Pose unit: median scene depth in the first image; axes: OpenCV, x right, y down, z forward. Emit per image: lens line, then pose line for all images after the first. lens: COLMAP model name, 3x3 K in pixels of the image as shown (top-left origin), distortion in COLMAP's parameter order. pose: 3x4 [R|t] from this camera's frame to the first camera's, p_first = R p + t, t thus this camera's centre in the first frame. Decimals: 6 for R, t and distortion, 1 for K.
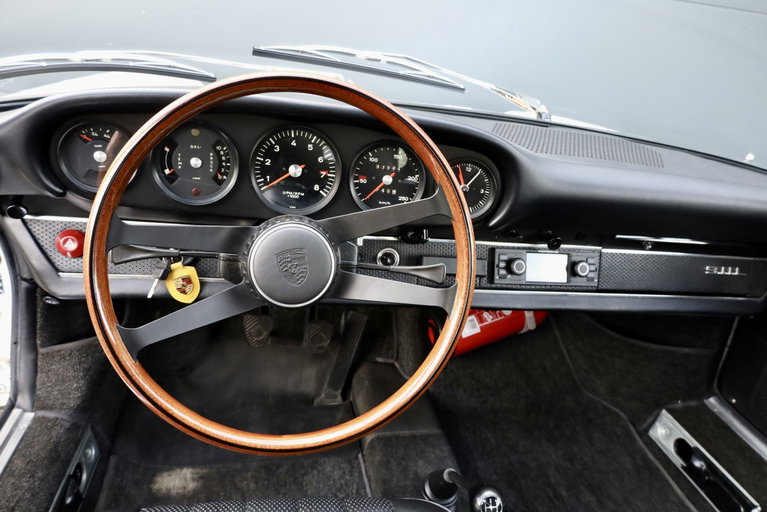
lens RADIAL K [[530.9, 0, 383.5], [0, 530.9, 256.0], [0, 0, 1]] dist [-0.010964, -0.002980]
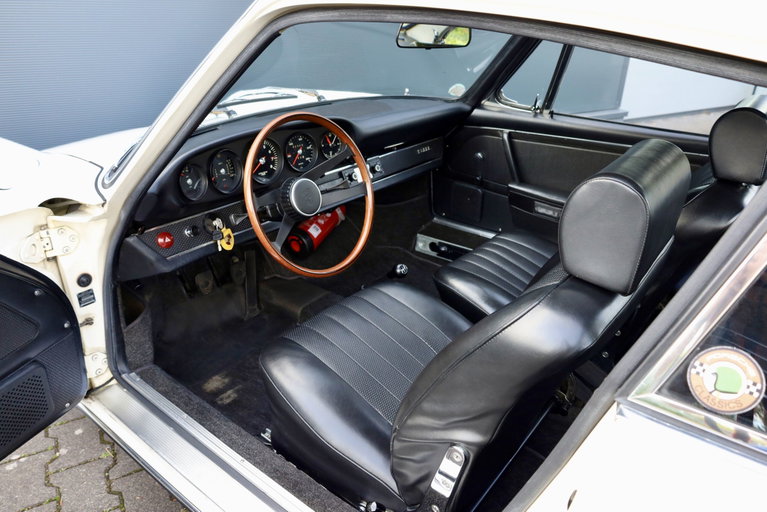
lens RADIAL K [[530.9, 0, 383.5], [0, 530.9, 256.0], [0, 0, 1]] dist [-0.010964, -0.002980]
pose [[0.756978, -0.398088, 0.518180, -0.949791], [0.354378, 0.916357, 0.186295, -0.045181], [-0.548999, 0.042610, 0.834736, -0.825039]]
